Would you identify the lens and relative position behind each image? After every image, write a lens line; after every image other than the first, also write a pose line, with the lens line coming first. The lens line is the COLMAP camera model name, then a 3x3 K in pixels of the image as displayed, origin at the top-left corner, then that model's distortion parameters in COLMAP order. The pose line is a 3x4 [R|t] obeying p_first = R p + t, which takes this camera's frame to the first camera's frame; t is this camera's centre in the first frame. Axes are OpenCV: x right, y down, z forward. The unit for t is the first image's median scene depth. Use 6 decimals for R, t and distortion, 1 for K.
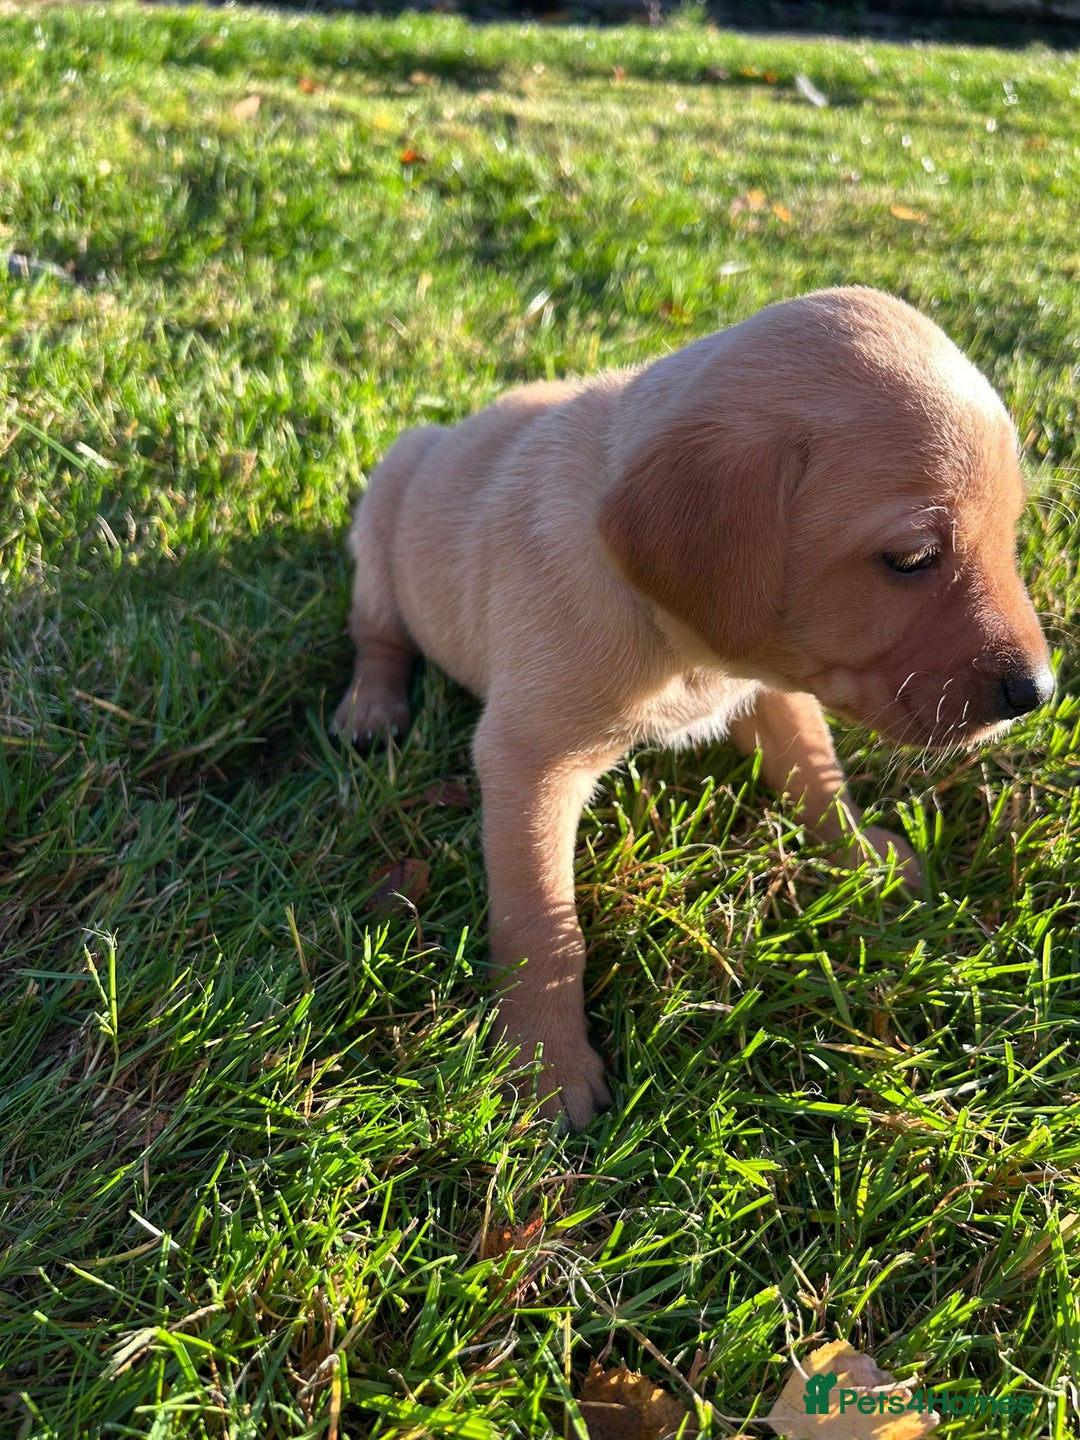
lens RADIAL K [[1101.3, 0, 547.7], [0, 1101.3, 721.4], [0, 0, 1]] dist [0.010858, -0.025628]
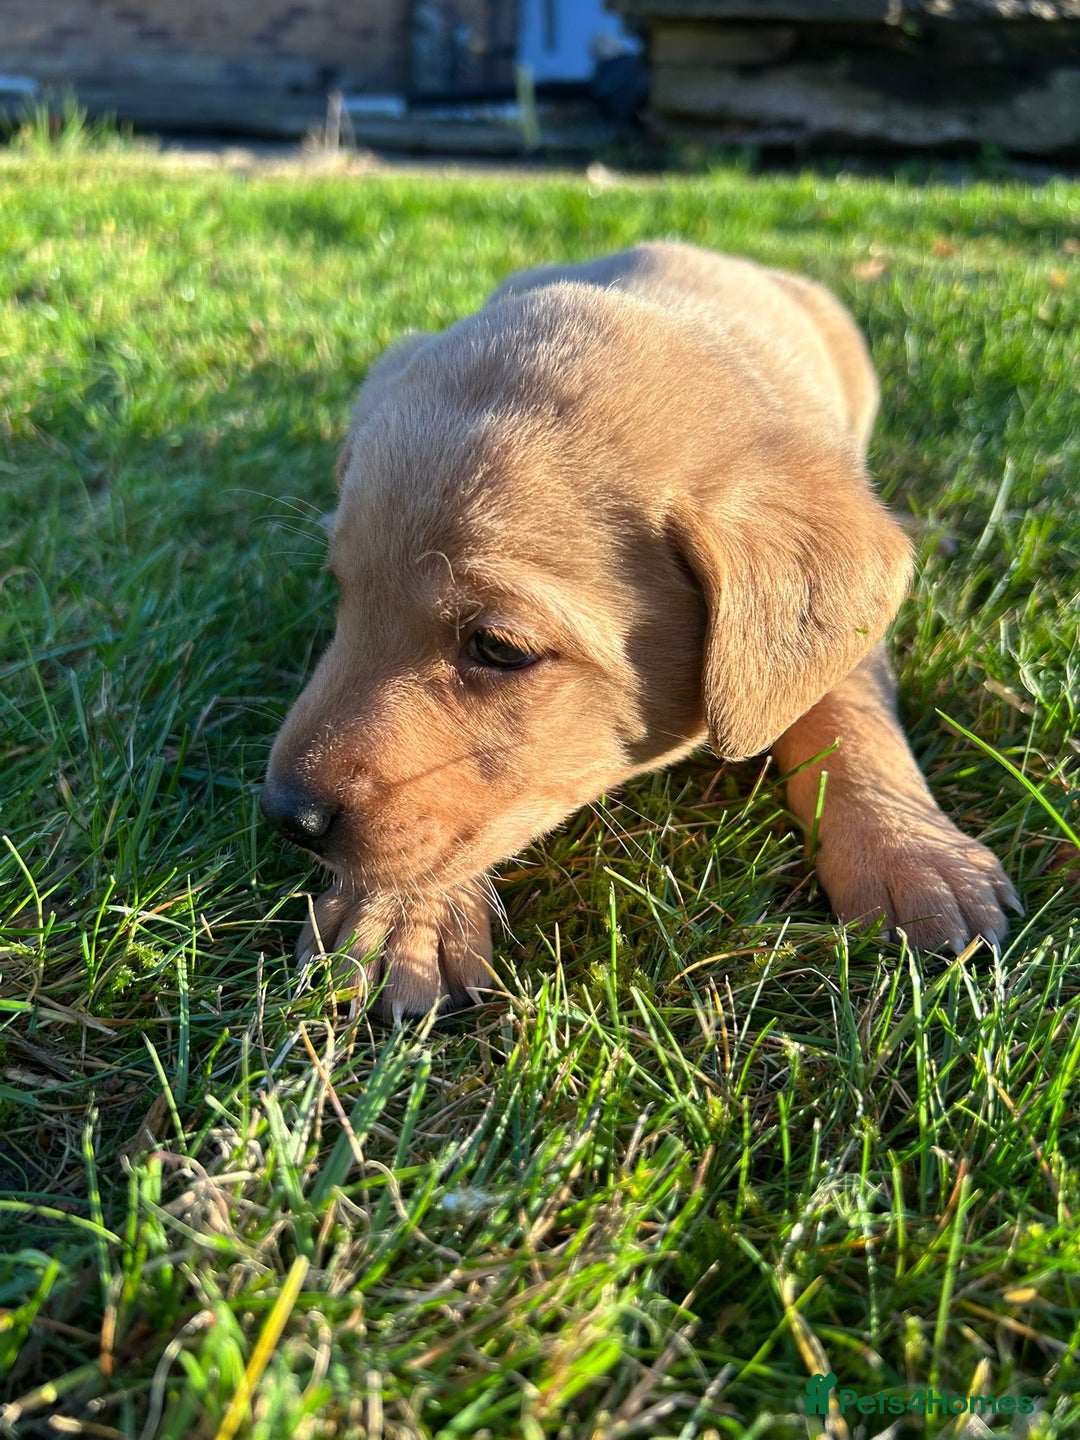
lens RADIAL K [[1101.3, 0, 541.9], [0, 1101.3, 726.8], [0, 0, 1]] dist [0.010858, -0.025628]
pose [[0.910652, 0.142524, -0.387814, -0.216433], [-0.205251, 0.970663, -0.125242, -0.121784], [0.358586, 0.193651, 0.913190, 0.381995]]
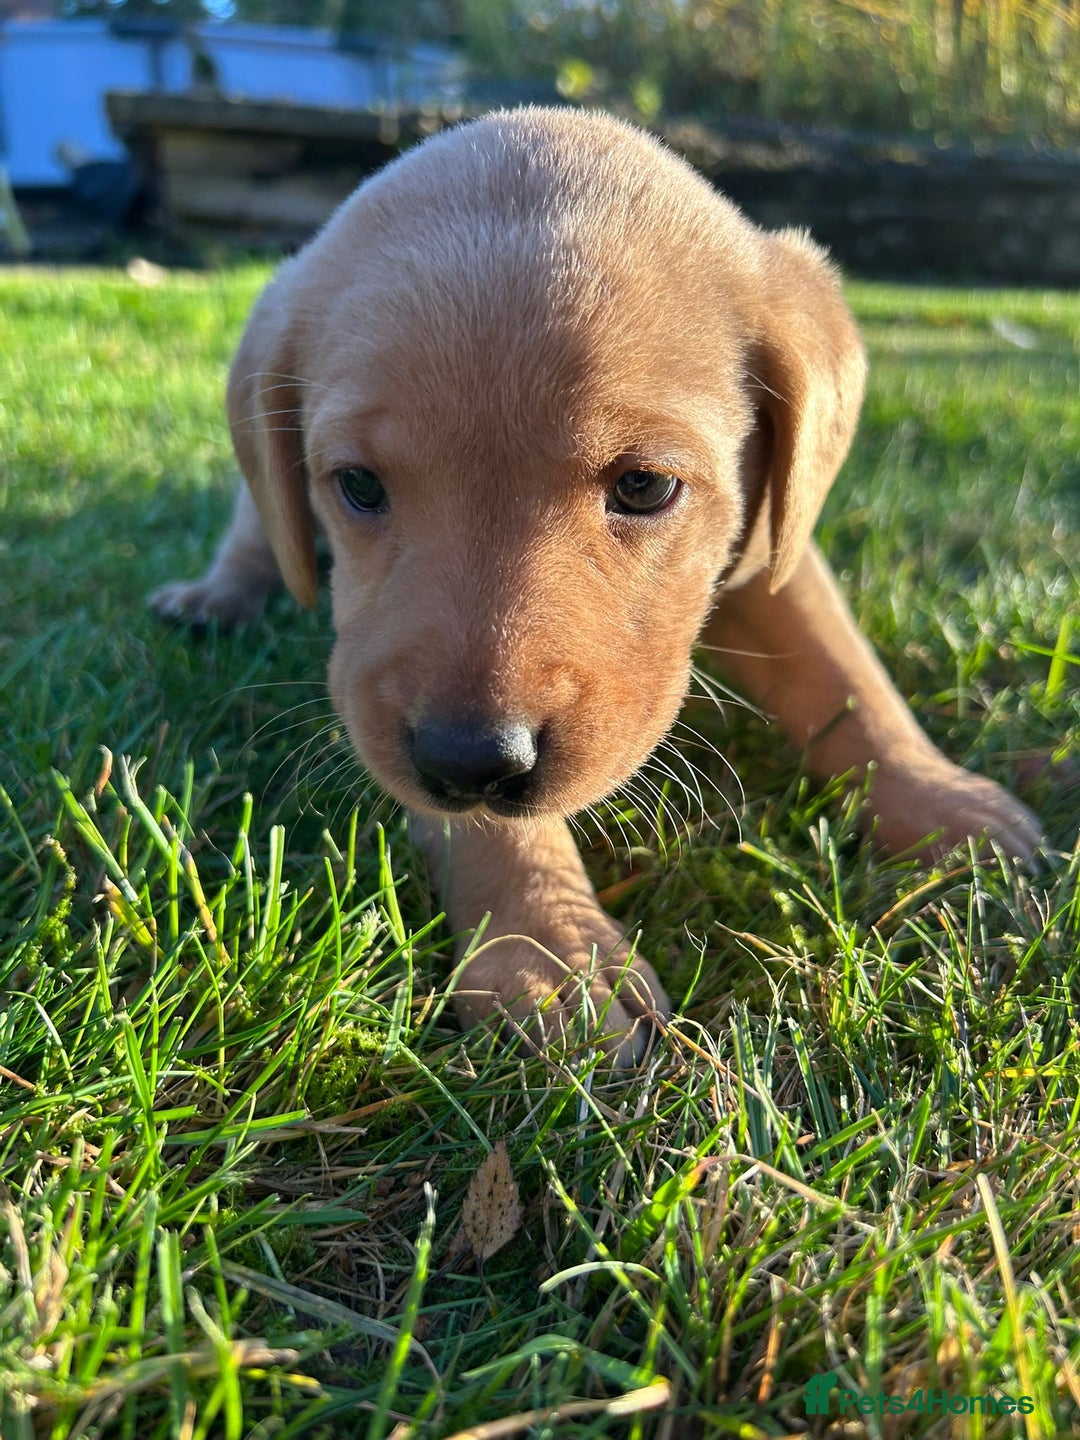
lens RADIAL K [[1101.3, 0, 532.8], [0, 1101.3, 714.3], [0, 0, 1]] dist [0.010858, -0.025628]
pose [[0.999060, -0.043205, -0.003652, -0.364006], [0.040955, 0.967979, -0.247669, -0.086572], [0.014236, 0.247286, 0.968838, 0.353583]]
